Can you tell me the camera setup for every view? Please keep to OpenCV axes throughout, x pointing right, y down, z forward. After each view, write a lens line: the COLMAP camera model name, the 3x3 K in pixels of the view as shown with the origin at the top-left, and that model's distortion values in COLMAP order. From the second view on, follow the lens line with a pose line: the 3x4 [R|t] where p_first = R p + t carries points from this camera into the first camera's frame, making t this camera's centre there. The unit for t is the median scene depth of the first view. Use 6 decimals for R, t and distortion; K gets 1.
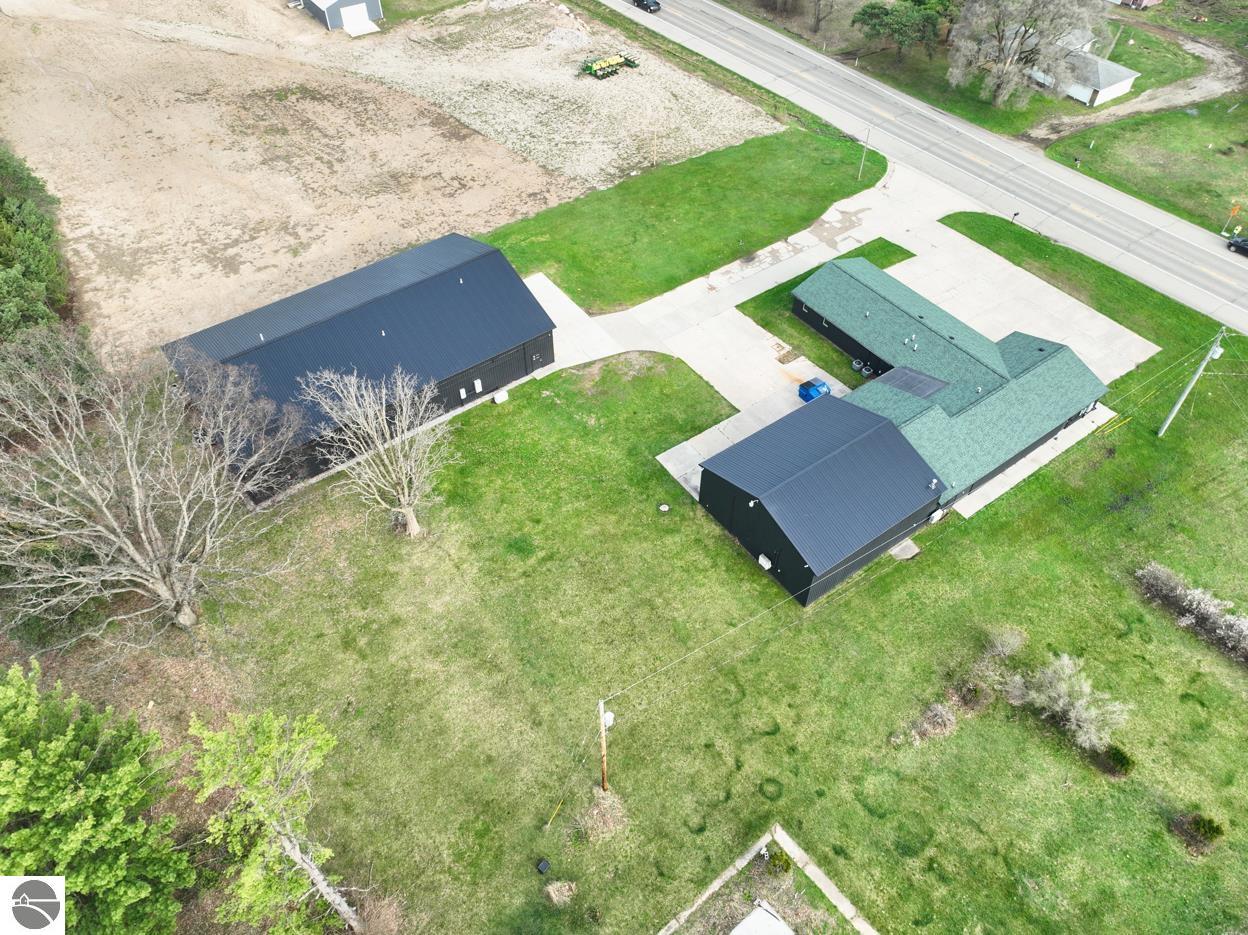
lens RADIAL K [[880.9, 0, 624.4], [0, 880.9, 463.6], [0, 0, 1]] dist [0.000855, 0.017946]
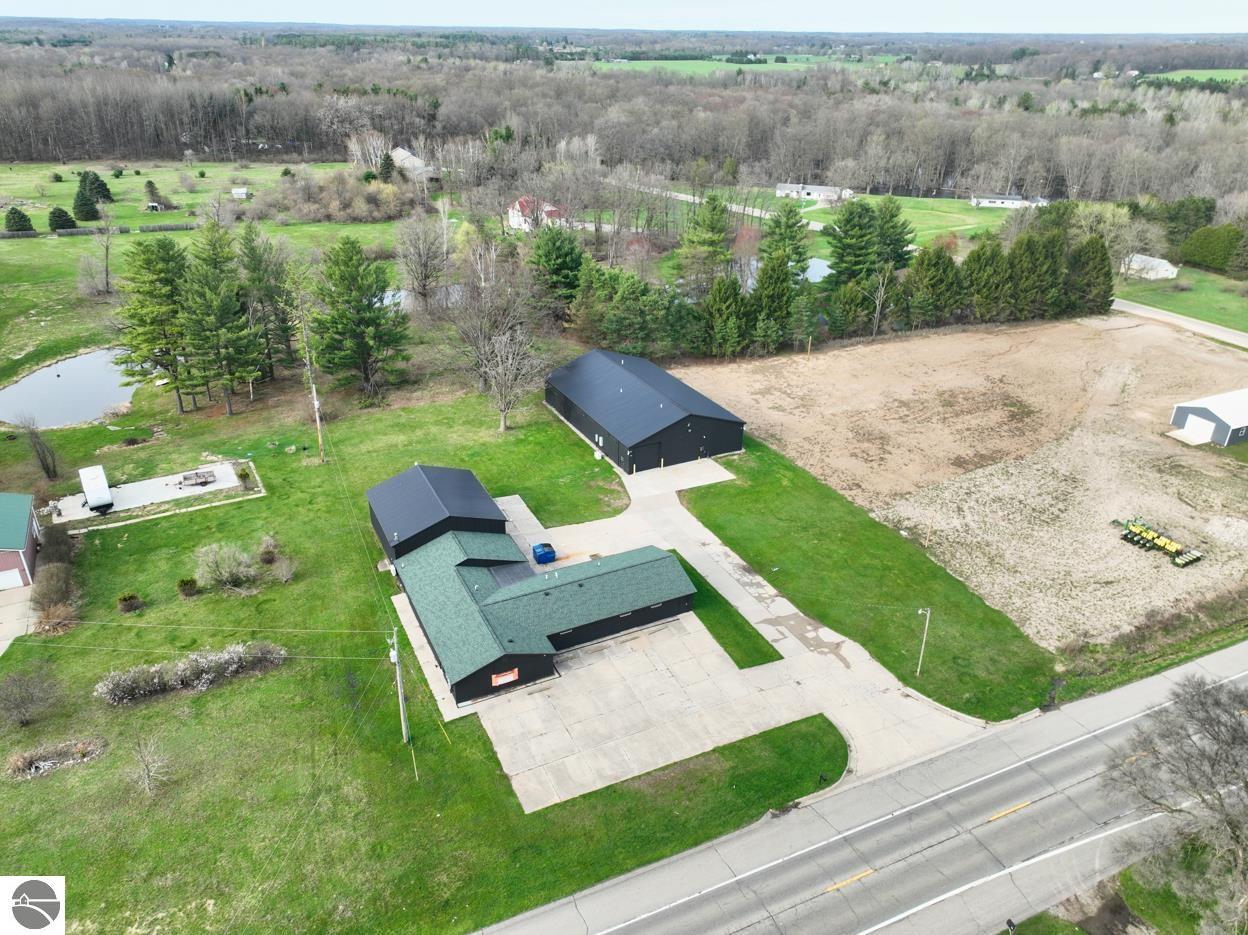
lens RADIAL K [[880.9, 0, 624.4], [0, 880.9, 463.6], [0, 0, 1]] dist [0.000855, 0.017946]
pose [[-0.164326, 0.438678, -0.883492, 0.985508], [-0.741424, 0.535827, 0.403955, -0.584985], [0.650605, 0.721423, 0.237196, 0.541440]]
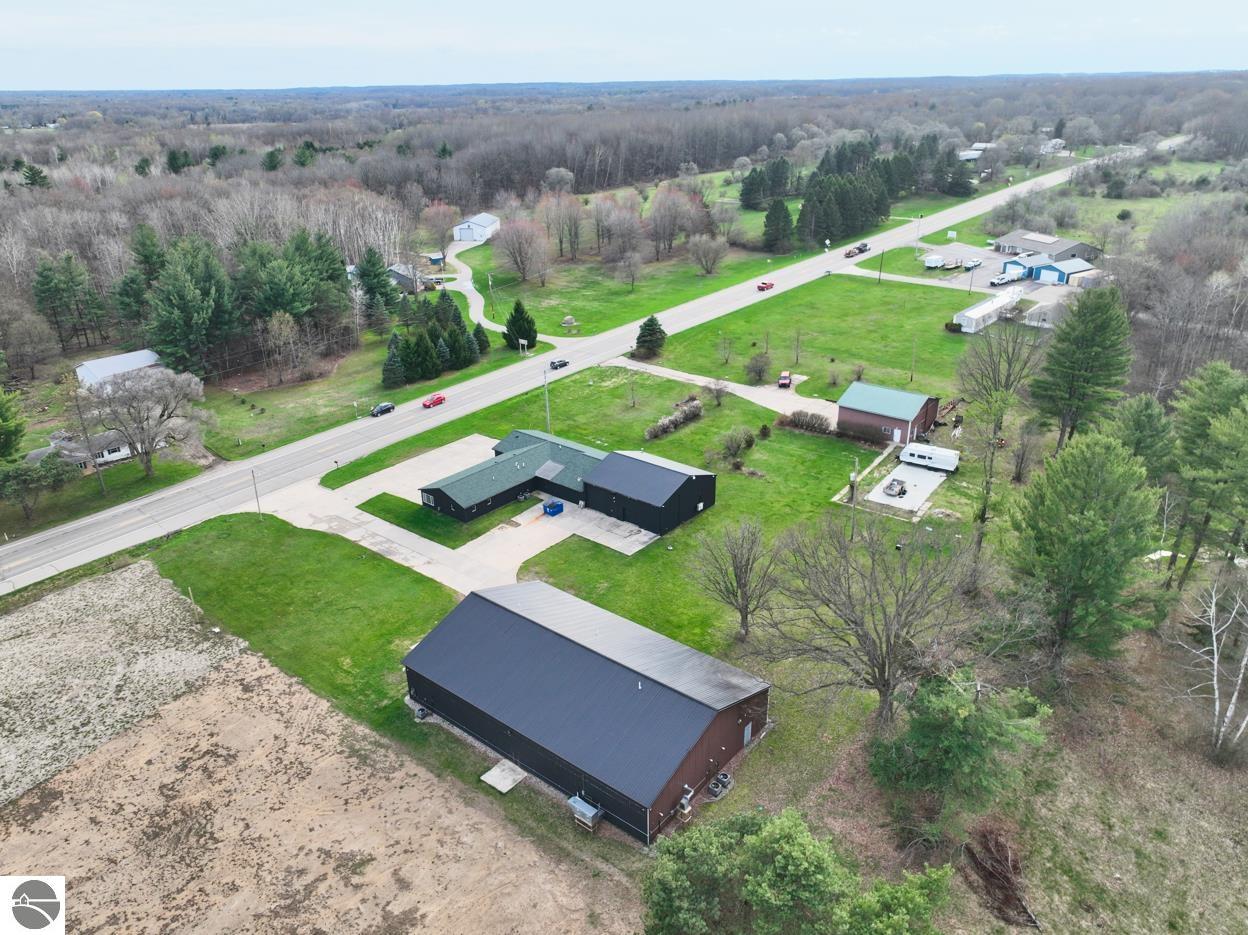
lens RADIAL K [[880.9, 0, 624.4], [0, 880.9, 463.6], [0, 0, 1]] dist [0.000855, 0.017946]
pose [[-0.249722, -0.380404, 0.890467, -0.913655], [0.729826, 0.530434, 0.431271, -0.548852], [-0.636391, 0.757584, 0.145168, 0.505400]]
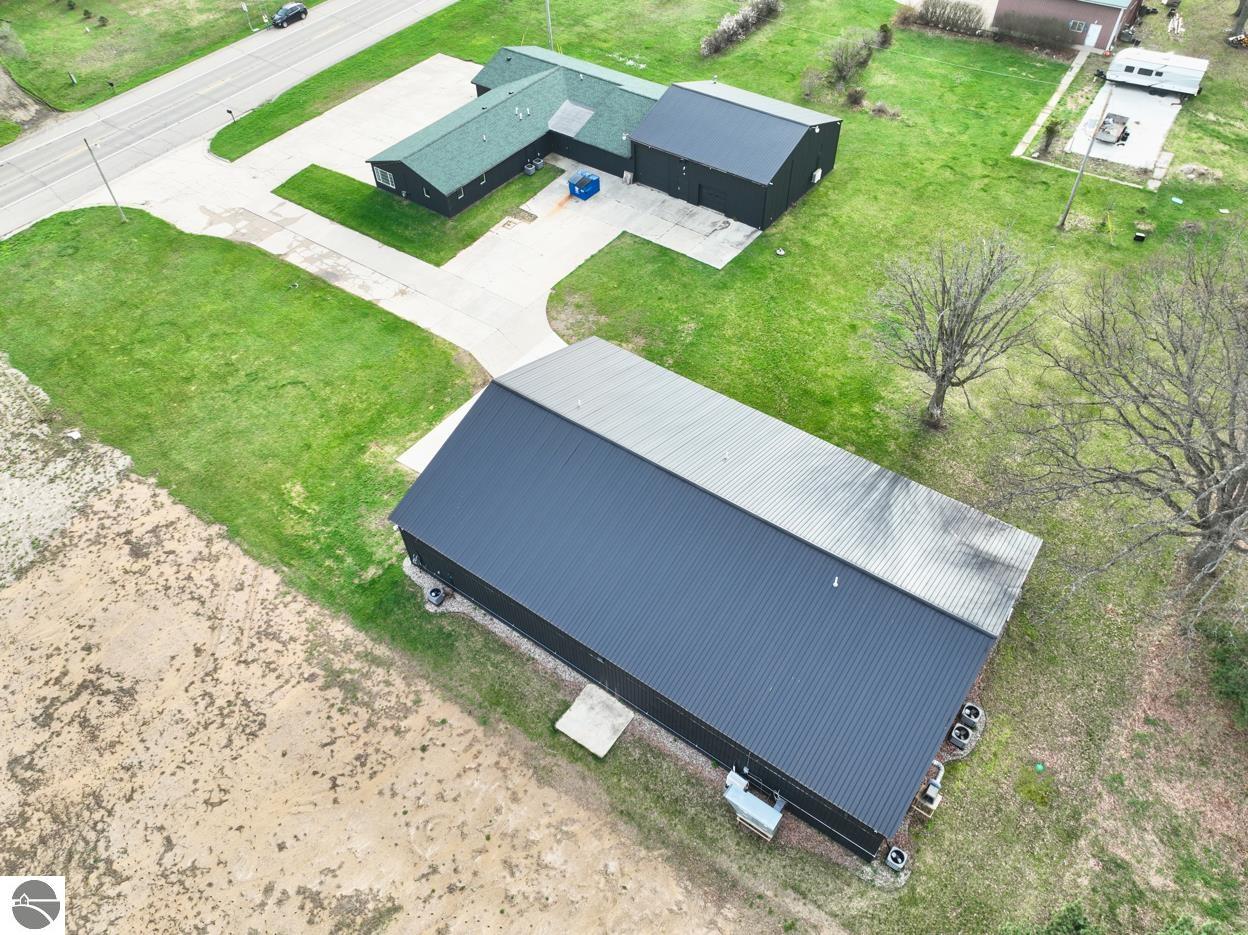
lens RADIAL K [[880.9, 0, 624.4], [0, 880.9, 463.6], [0, 0, 1]] dist [0.000855, 0.017946]
pose [[-0.301411, -0.701621, 0.645662, -0.511416], [0.725954, 0.270154, 0.632462, -0.461835], [-0.618176, 0.659352, 0.427917, 0.598894]]
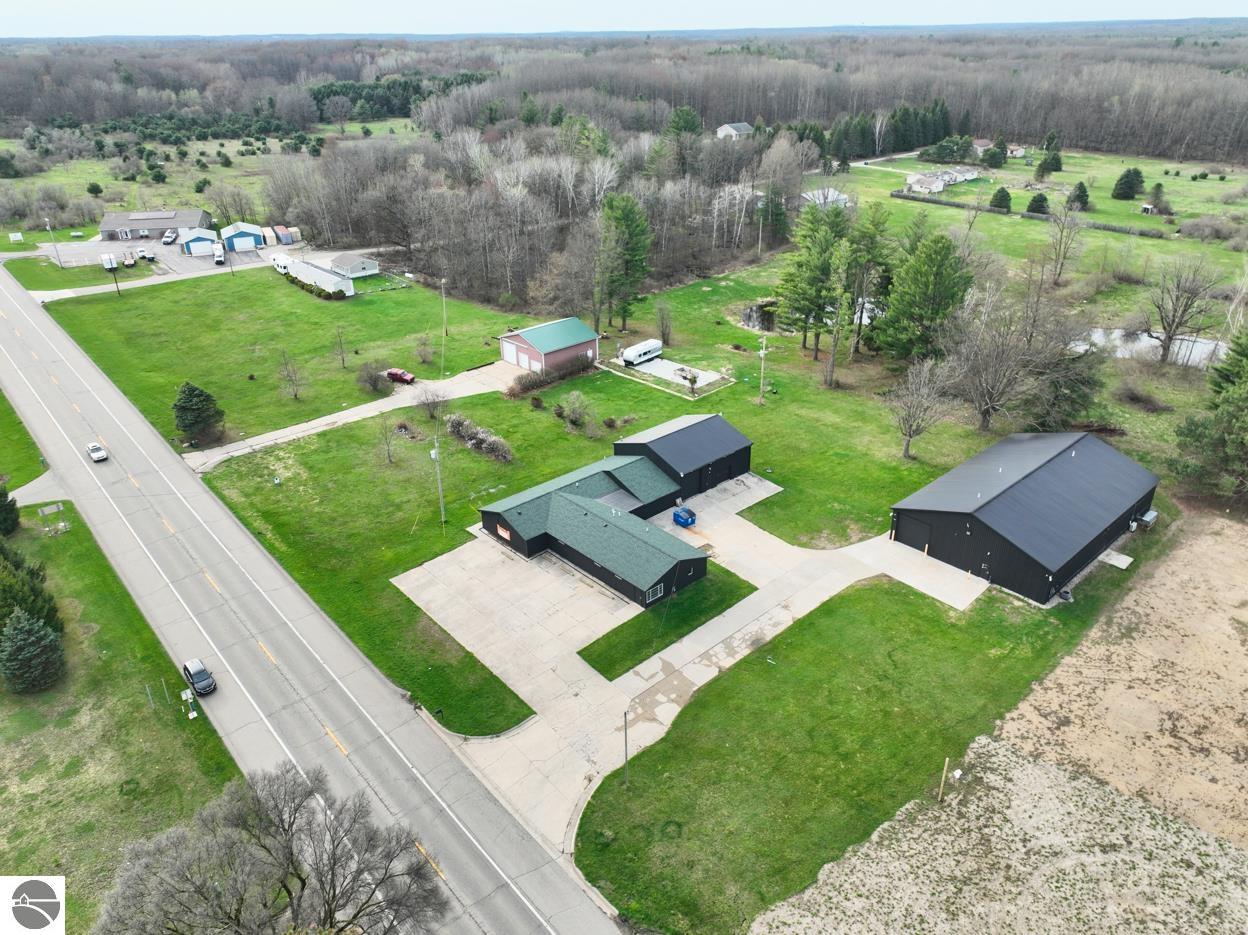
lens RADIAL K [[880.9, 0, 624.4], [0, 880.9, 463.6], [0, 0, 1]] dist [0.000855, 0.017946]
pose [[-0.994300, 0.062703, -0.086237, 0.331580], [-0.066026, 0.272977, 0.959752, -1.107349], [0.083720, 0.959975, -0.267280, 1.008217]]
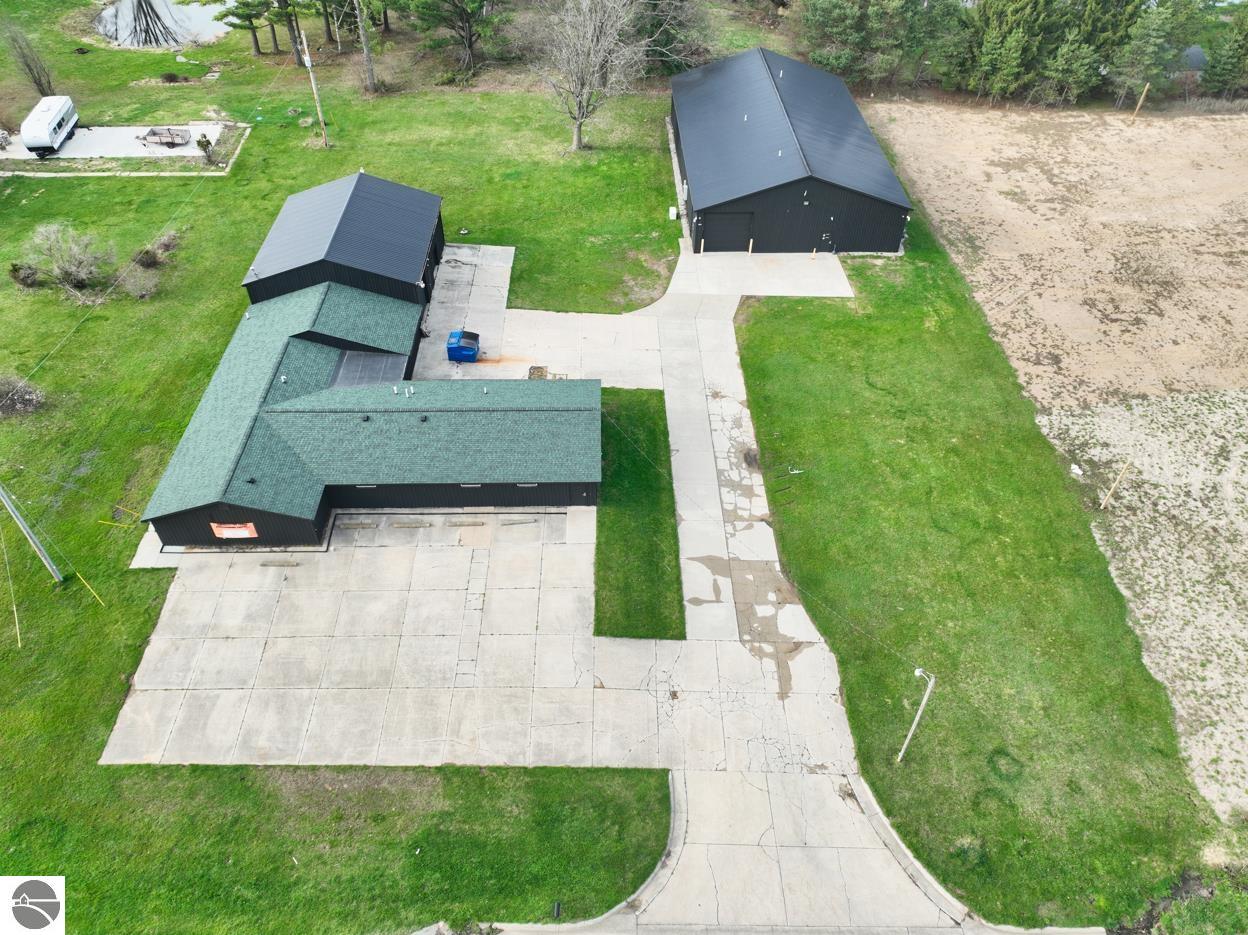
lens RADIAL K [[880.9, 0, 624.4], [0, 880.9, 463.6], [0, 0, 1]] dist [0.000855, 0.017946]
pose [[-0.569560, 0.569199, -0.592970, 0.542941], [-0.618572, 0.178238, 0.765245, -0.628089], [0.541267, 0.802648, 0.250573, 0.760462]]
